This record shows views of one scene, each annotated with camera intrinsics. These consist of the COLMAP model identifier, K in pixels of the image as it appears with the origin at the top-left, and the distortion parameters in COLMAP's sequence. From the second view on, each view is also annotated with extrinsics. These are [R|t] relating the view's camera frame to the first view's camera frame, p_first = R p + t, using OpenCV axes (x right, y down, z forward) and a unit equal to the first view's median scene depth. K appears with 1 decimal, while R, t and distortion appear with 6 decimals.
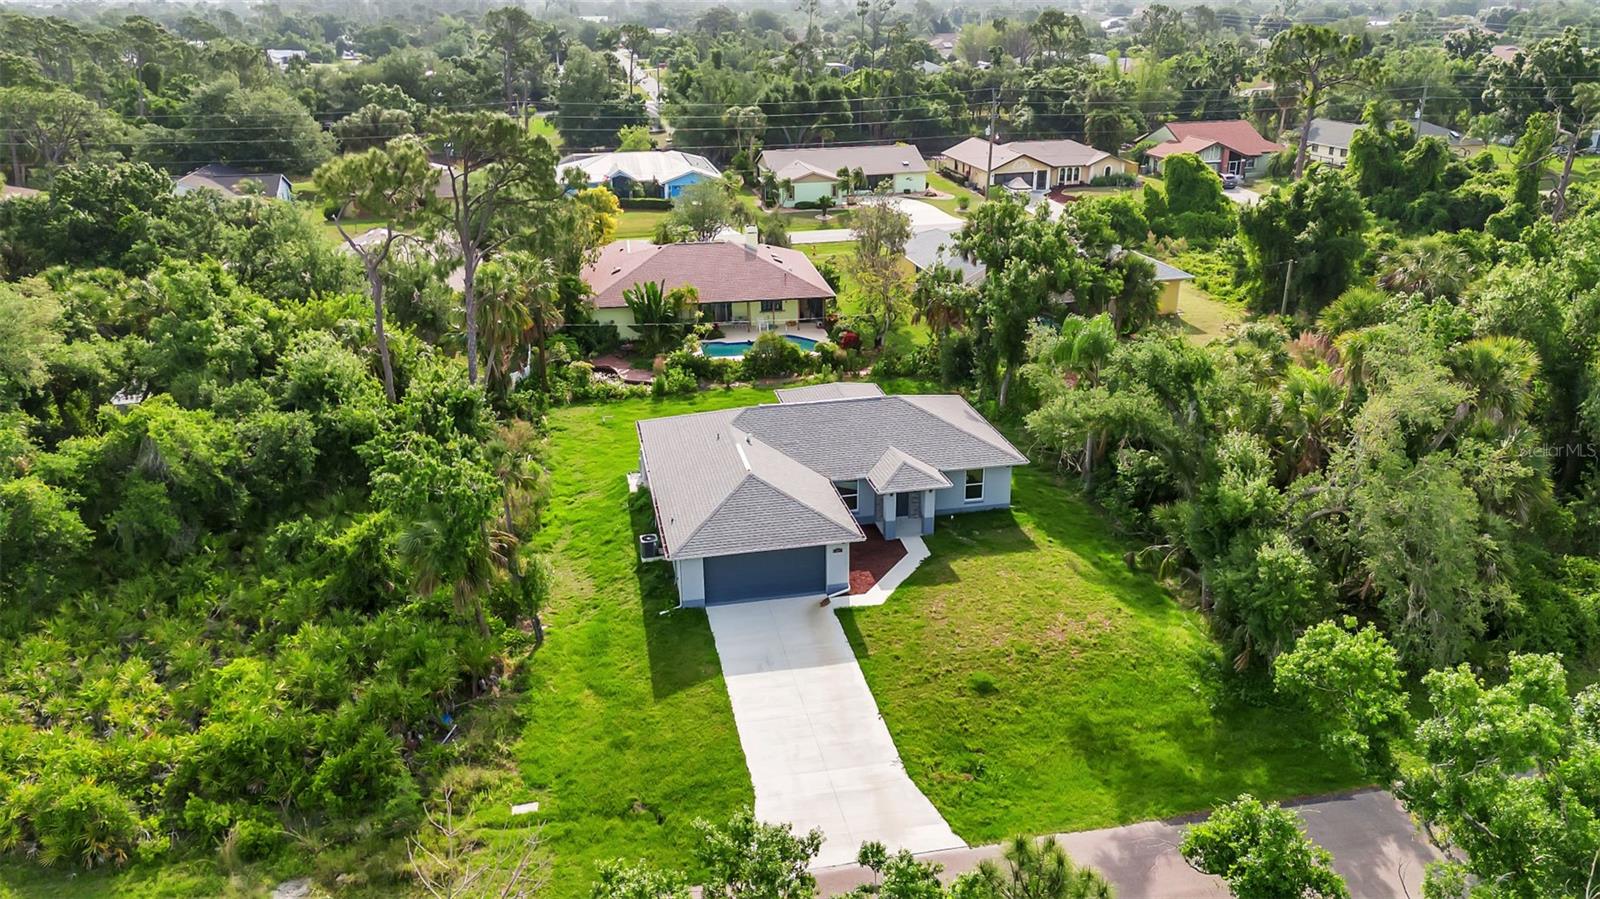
lens RADIAL K [[1169.4, 0, 800.0], [0, 1169.4, 449.5], [0, 0, 1]] dist [0.087856, -0.094449]
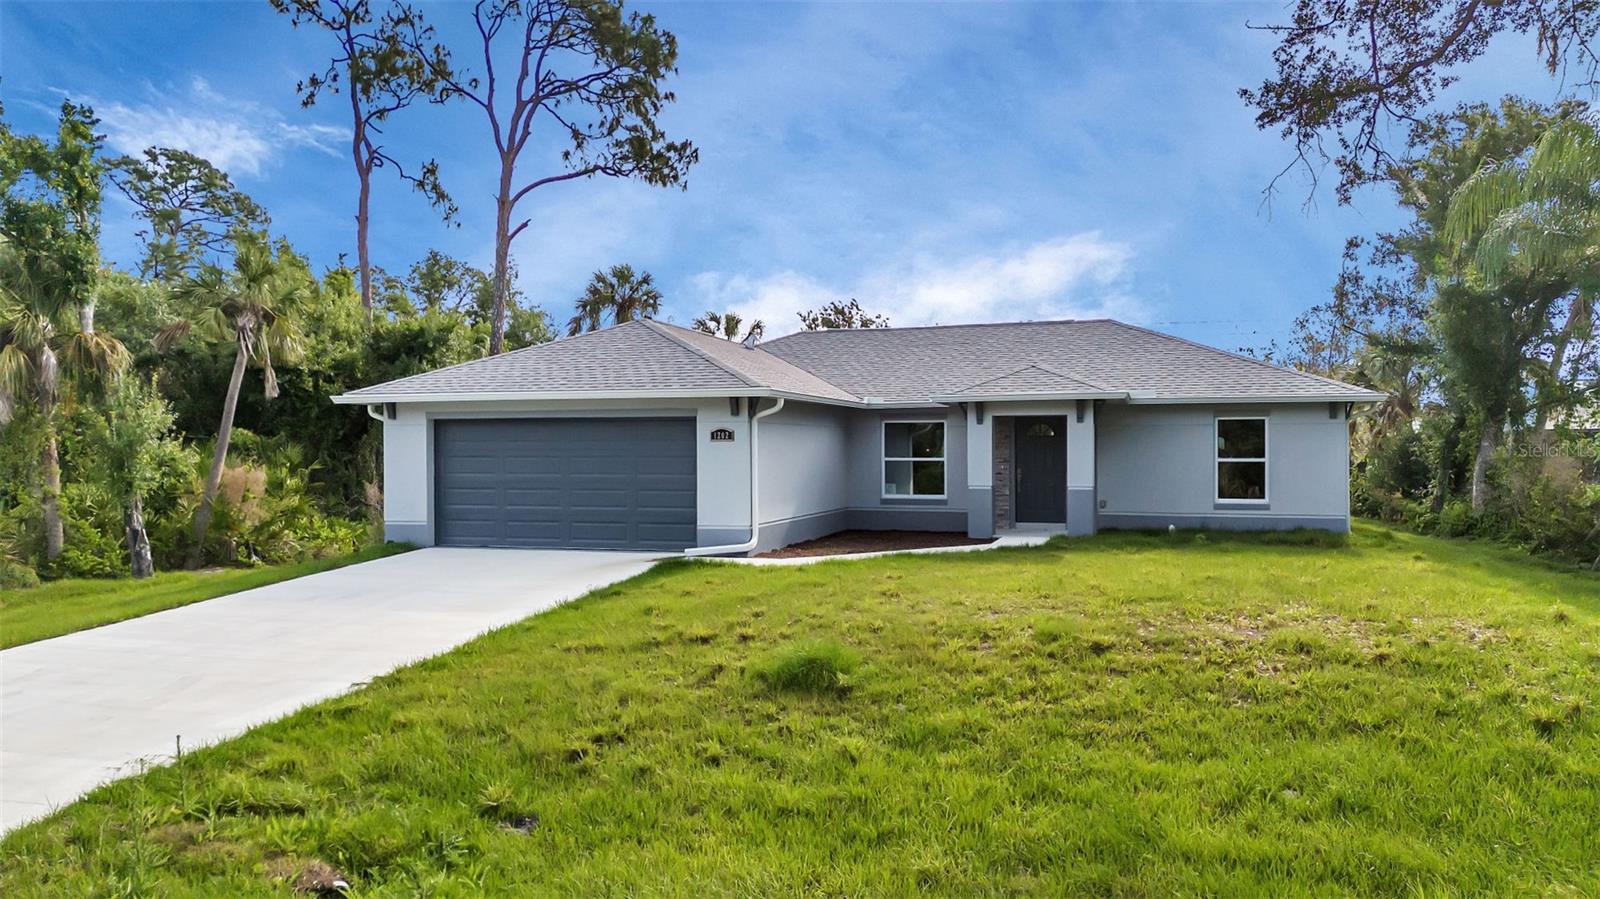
lens RADIAL K [[1172.5, 0, 800.0], [0, 1172.5, 449.5], [0, 0, 1]] dist [0.043949, -0.001862]
pose [[0.871058, 0.007840, -0.491118, 0.258361], [-0.183423, 0.932732, -0.310432, 0.216739], [0.455648, 0.360486, 0.813901, 0.712957]]
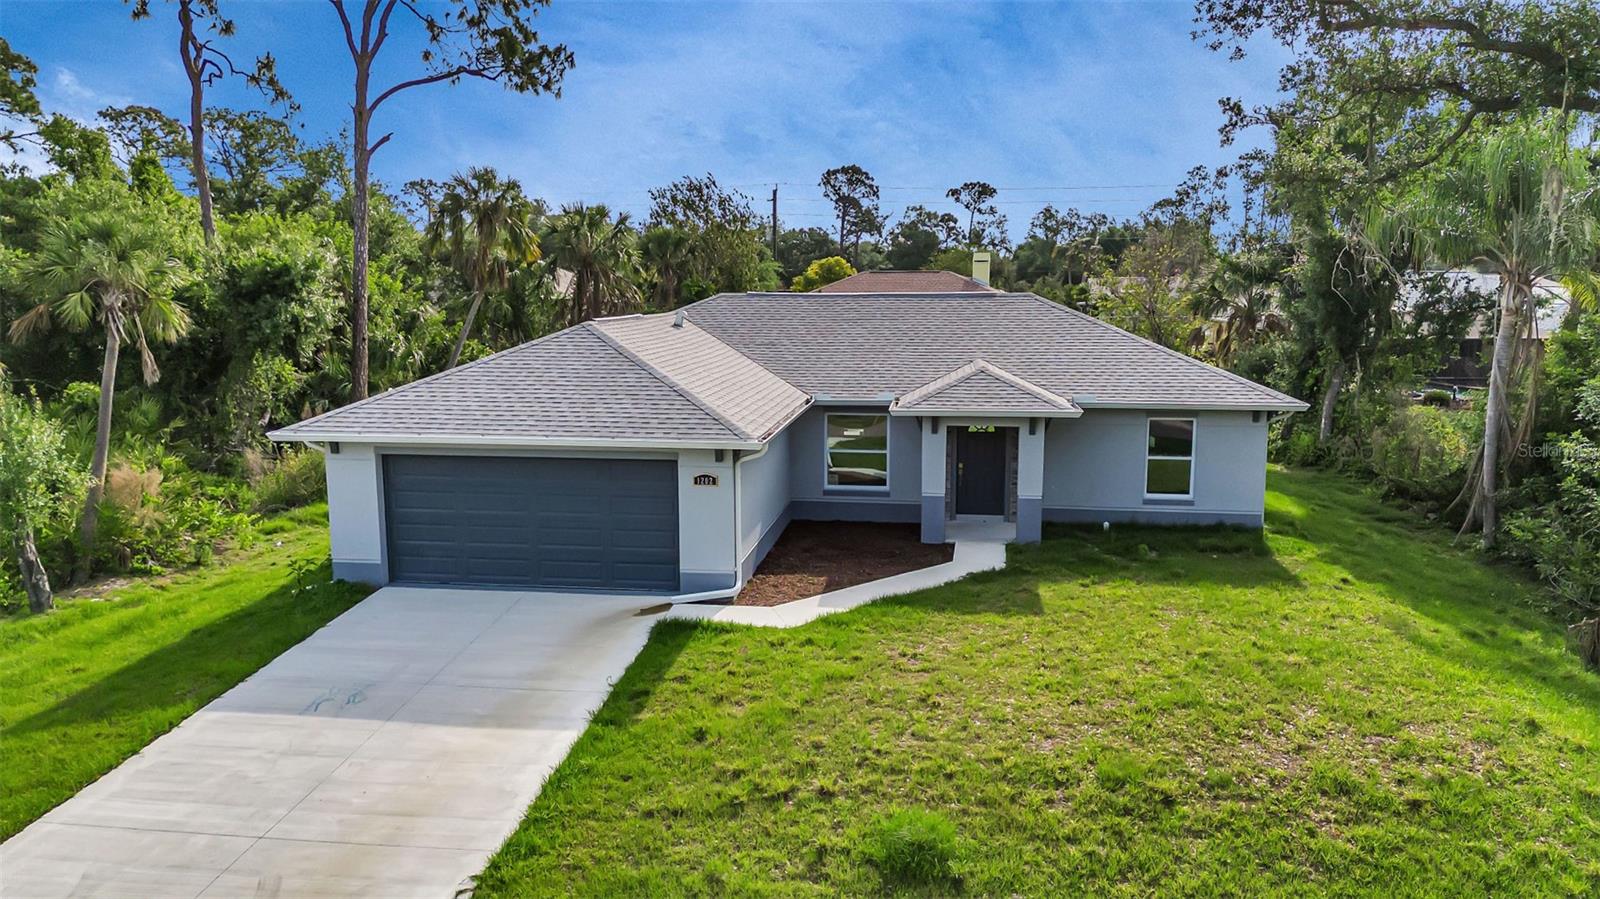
lens RADIAL K [[1169.4, 0, 800.0], [0, 1169.4, 449.5], [0, 0, 1]] dist [0.087856, -0.094449]
pose [[0.939108, 0.059944, -0.338353, 0.200013], [-0.131545, 0.972373, -0.192837, 0.152895], [0.317446, 0.225604, 0.921049, 0.667771]]
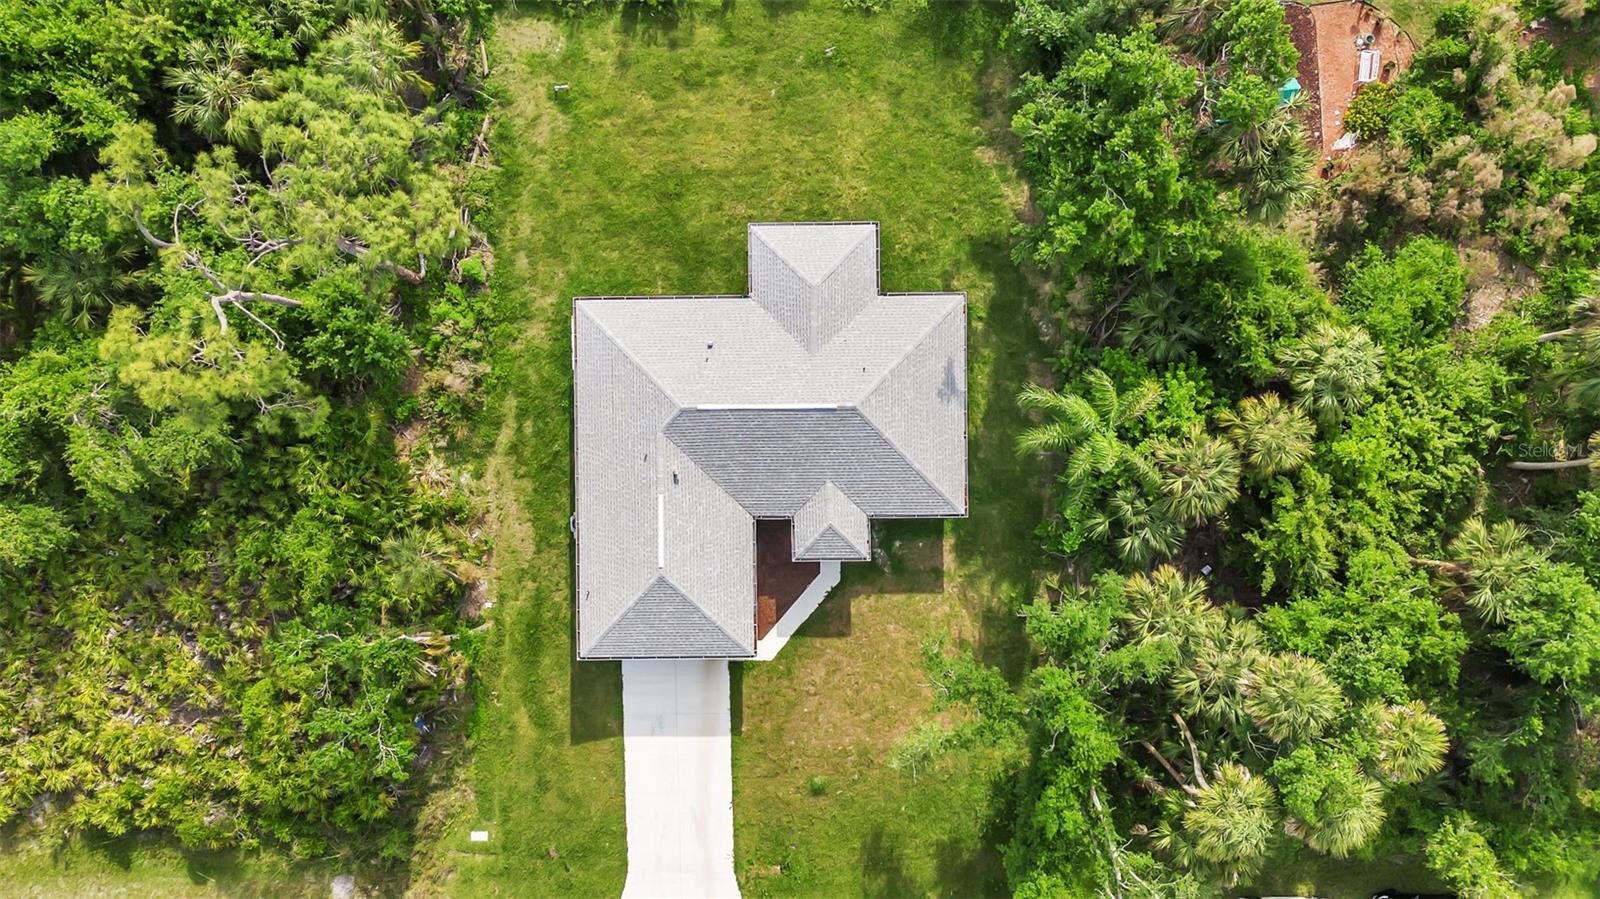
lens RADIAL K [[1169.4, 0, 800.0], [0, 1169.4, 449.5], [0, 0, 1]] dist [0.087856, -0.094449]
pose [[0.980949, 0.194083, -0.008448, 0.068975], [-0.059796, 0.343031, 0.937419, -1.060433], [0.184835, -0.919055, 0.348101, 0.816352]]
